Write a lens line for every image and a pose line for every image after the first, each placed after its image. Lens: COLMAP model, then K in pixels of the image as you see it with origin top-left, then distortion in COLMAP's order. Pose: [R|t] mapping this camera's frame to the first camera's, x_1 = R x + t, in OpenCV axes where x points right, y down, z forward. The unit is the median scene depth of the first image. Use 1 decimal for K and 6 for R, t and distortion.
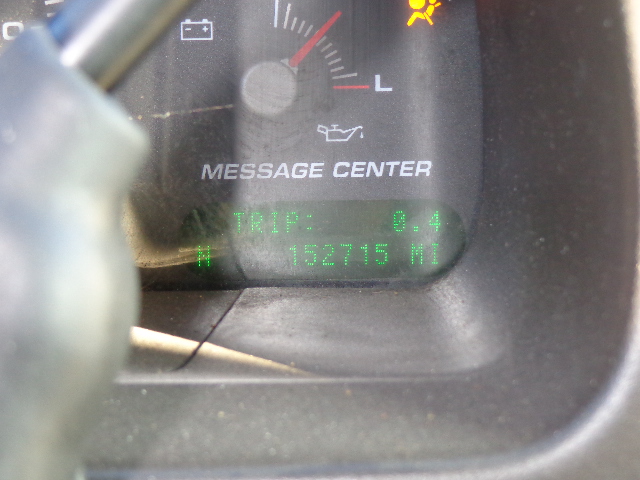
lens RADIAL K [[1390.5, 0, 316.4], [0, 1390.5, 240.2], [0, 0, 1]] dist [-0.099173, 0.000000]
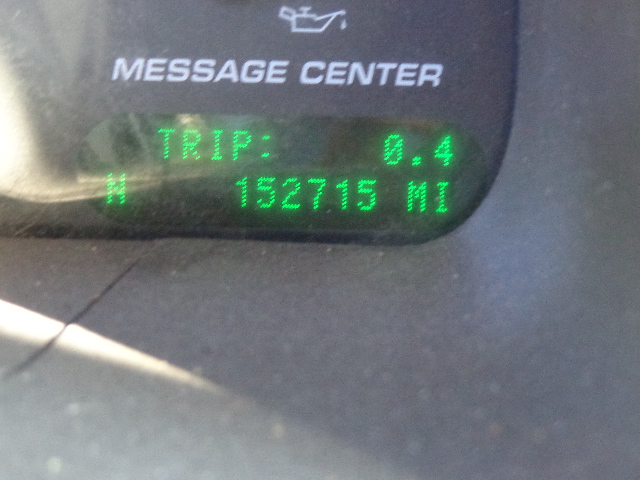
lens RADIAL K [[1390.5, 0, 324.6], [0, 1390.5, 241.3], [0, 0, 1]] dist [-0.099173, 0.000000]
pose [[0.999287, 0.036236, -0.010622, 0.034431], [-0.035654, 0.998078, 0.050678, -0.001689], [0.012438, -0.050263, 0.998659, 0.299879]]
